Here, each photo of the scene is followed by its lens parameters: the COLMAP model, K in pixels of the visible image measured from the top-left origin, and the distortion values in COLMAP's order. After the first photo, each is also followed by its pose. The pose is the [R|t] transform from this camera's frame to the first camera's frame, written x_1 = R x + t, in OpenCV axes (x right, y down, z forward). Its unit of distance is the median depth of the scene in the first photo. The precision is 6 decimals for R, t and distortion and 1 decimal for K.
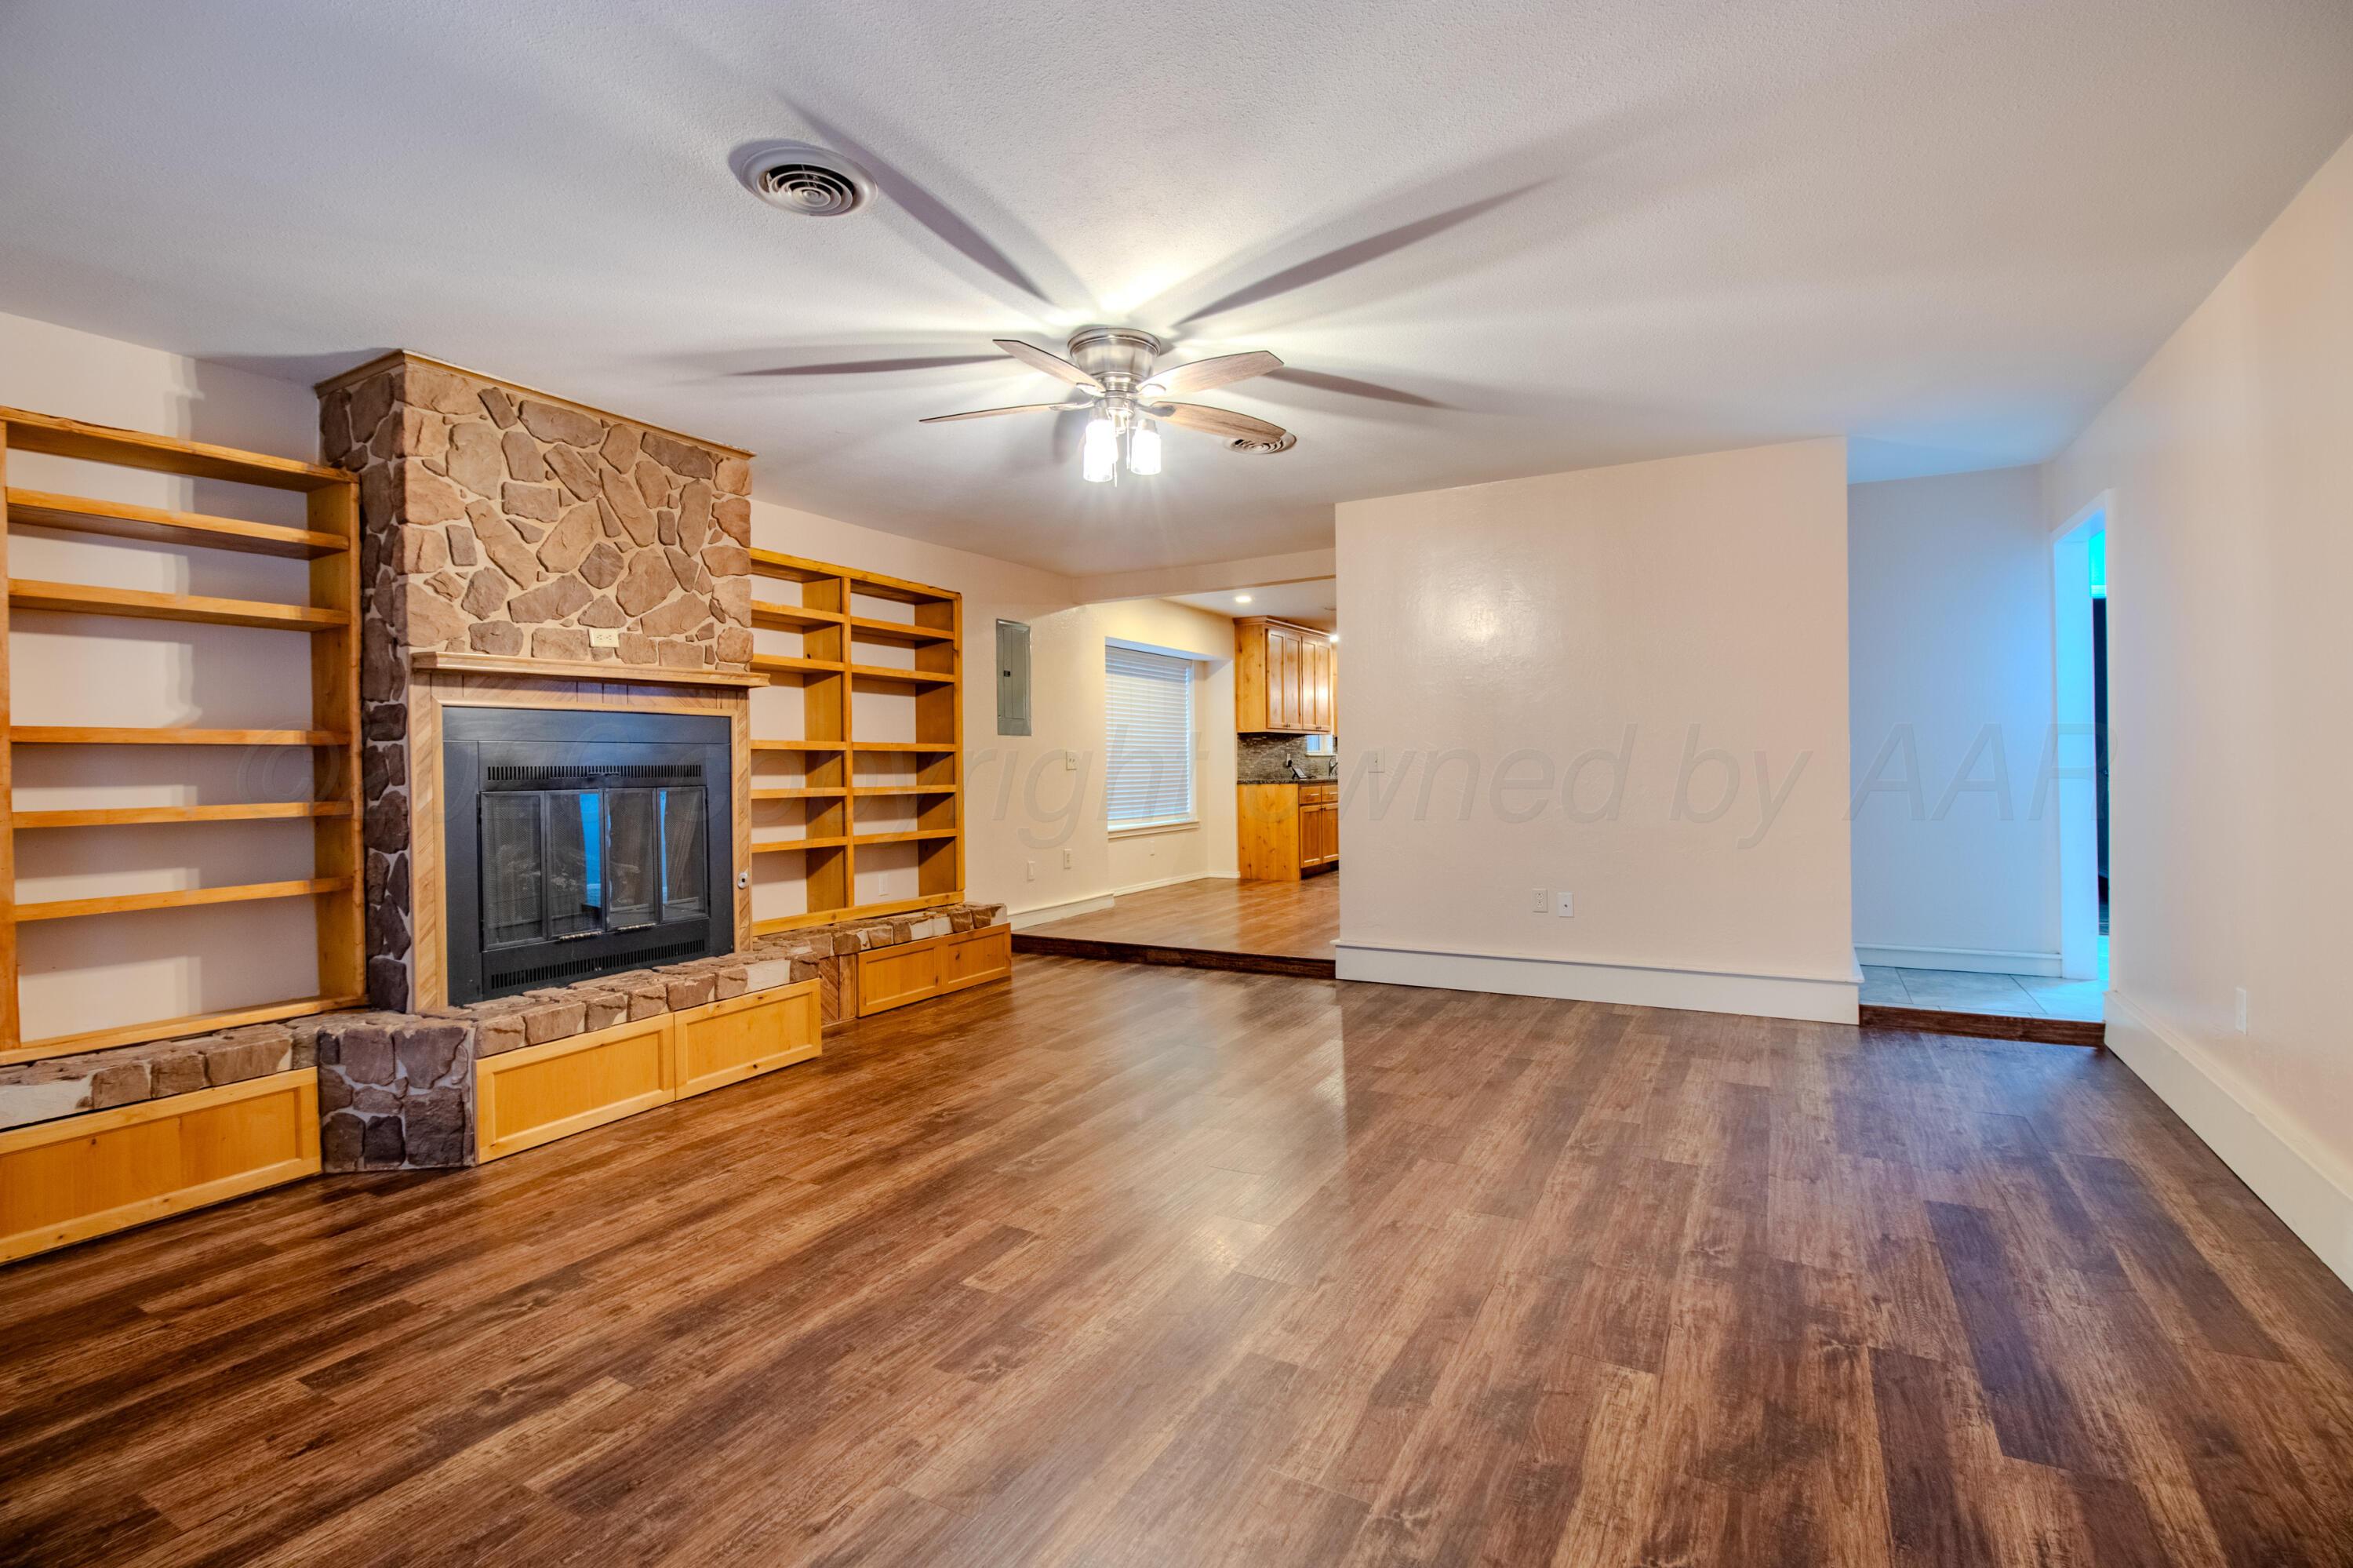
lens RADIAL K [[1120.2, 0, 1192.7], [0, 1120.2, 771.0], [0, 0, 1]] dist [-0.000924, 0.000991]
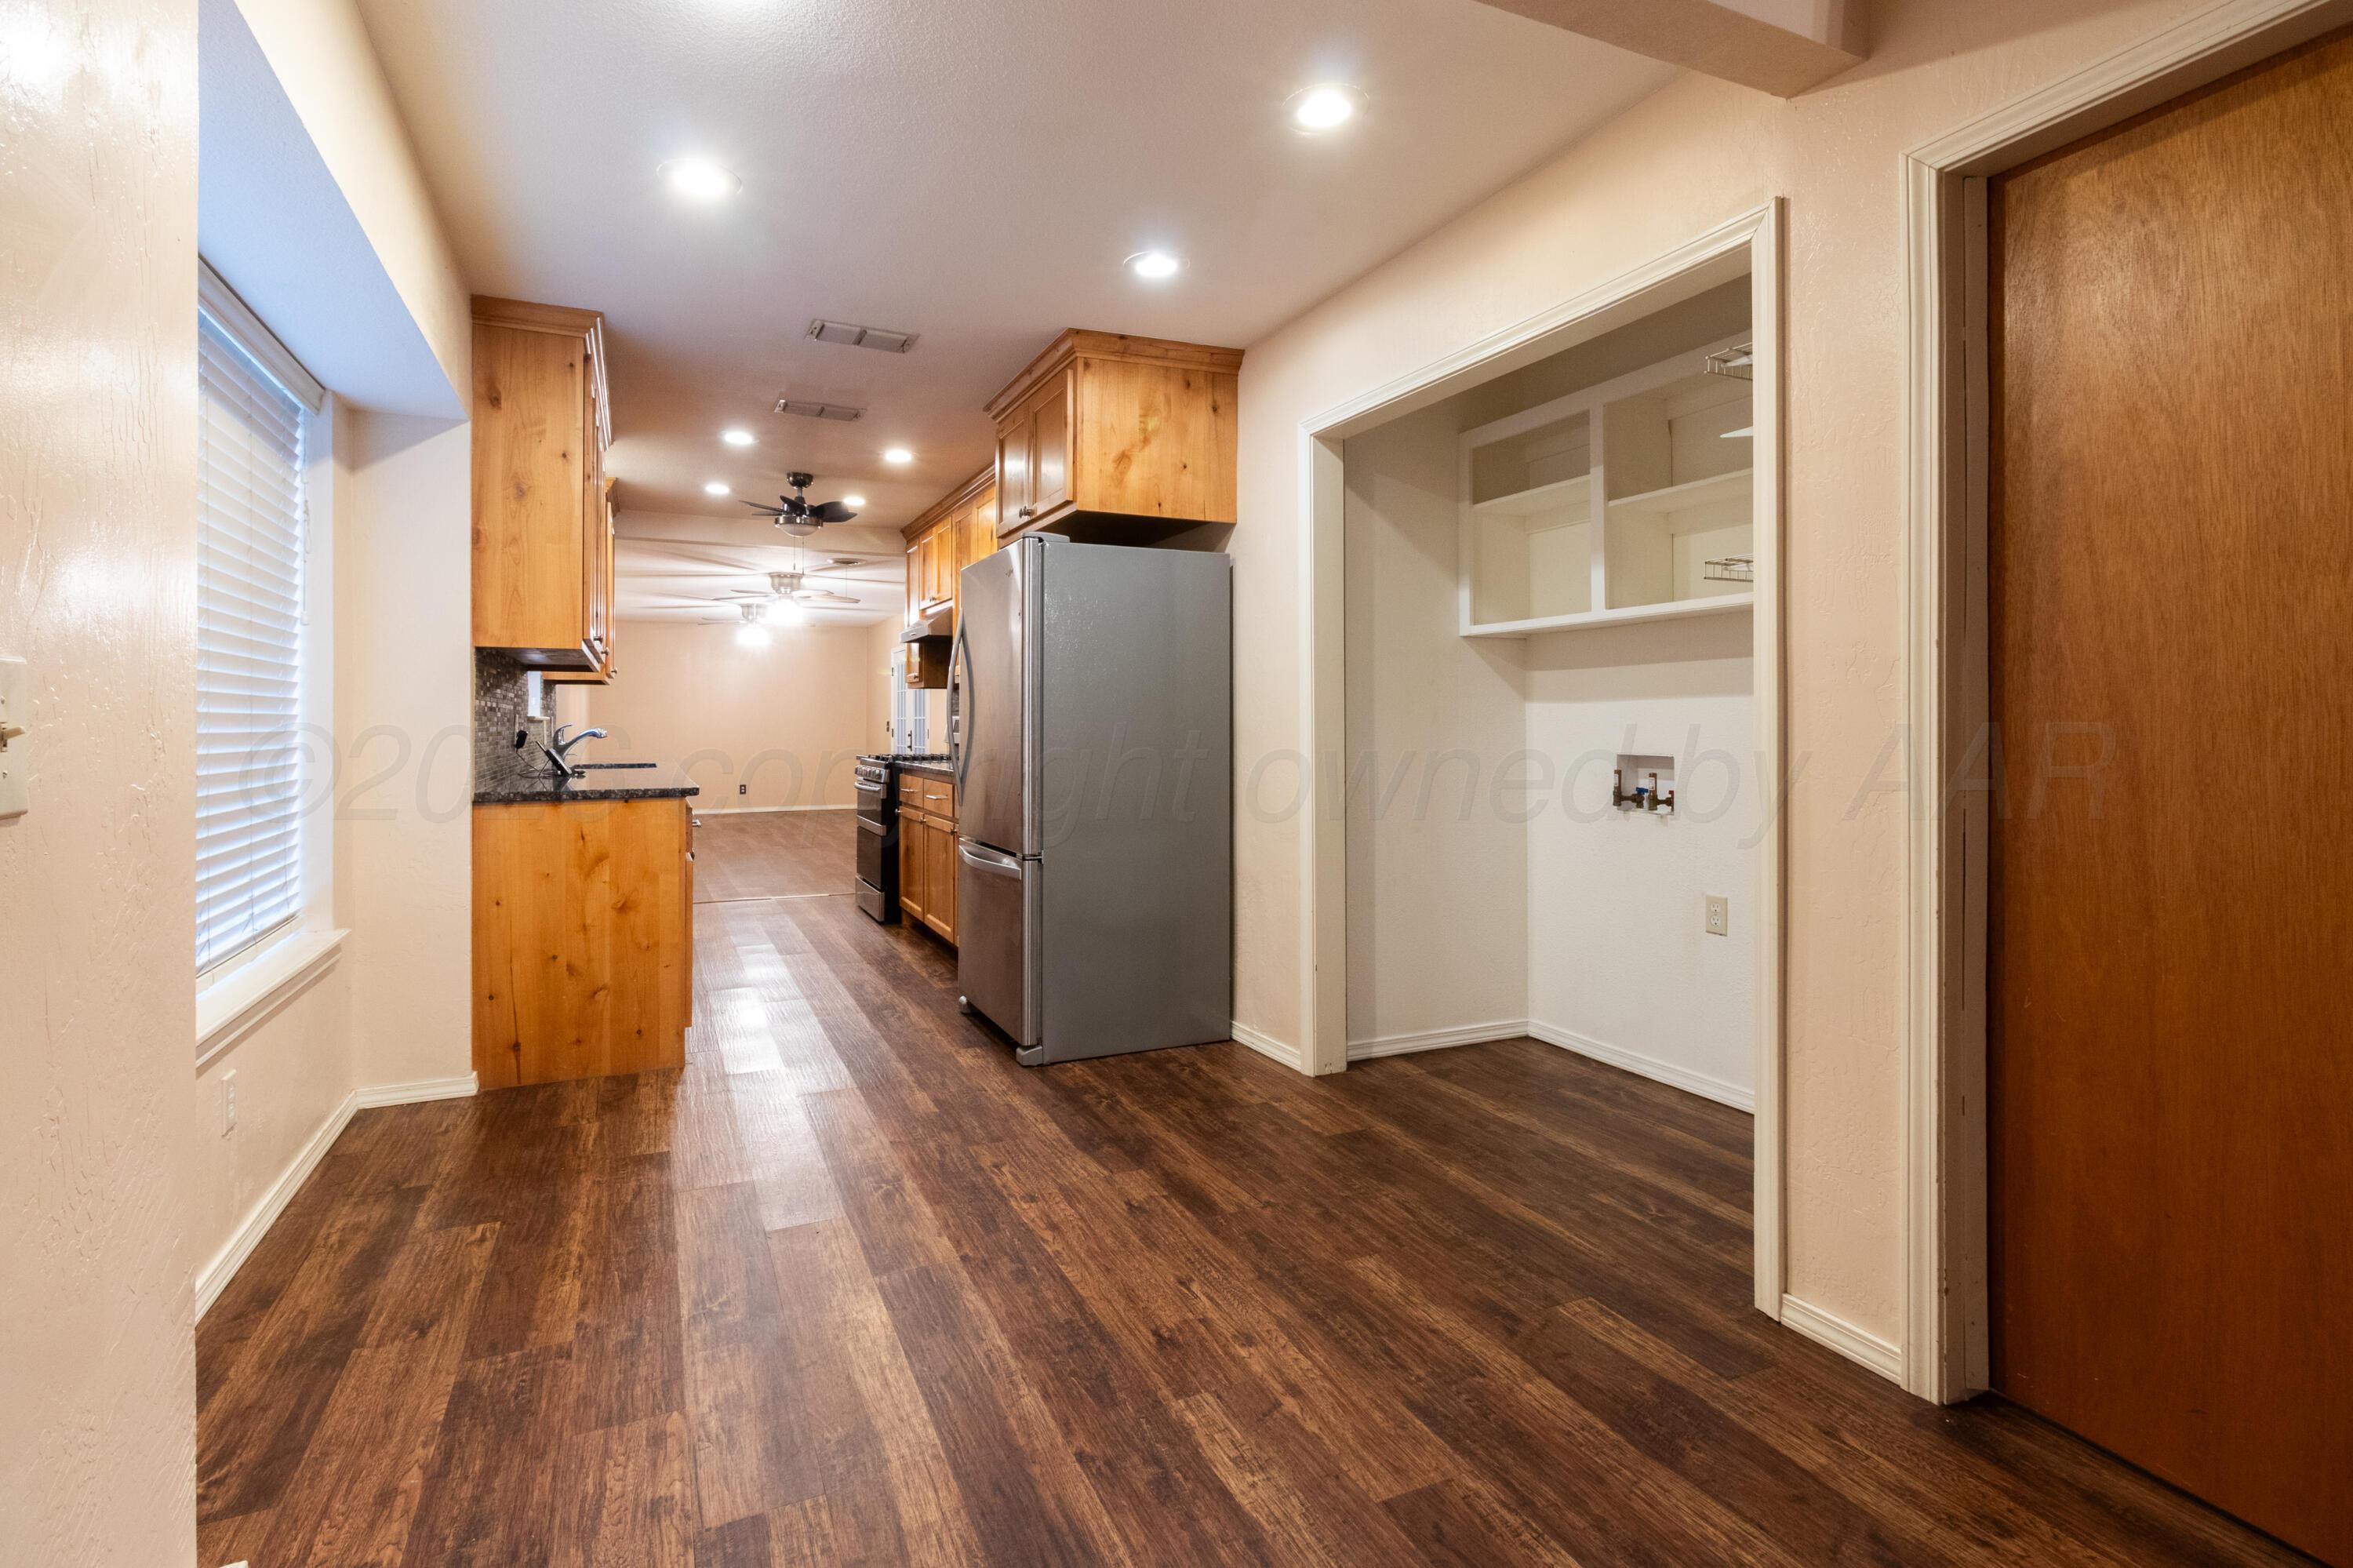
lens RADIAL K [[1120.2, 0, 1166.8], [0, 1120.2, 725.5], [0, 0, 1]] dist [-0.000924, 0.000991]
pose [[0.582179, 0.014935, 0.812923, -0.031528], [-0.002979, 0.999864, -0.016236, -0.001932], [-0.813055, 0.007031, 0.582144, 0.188292]]
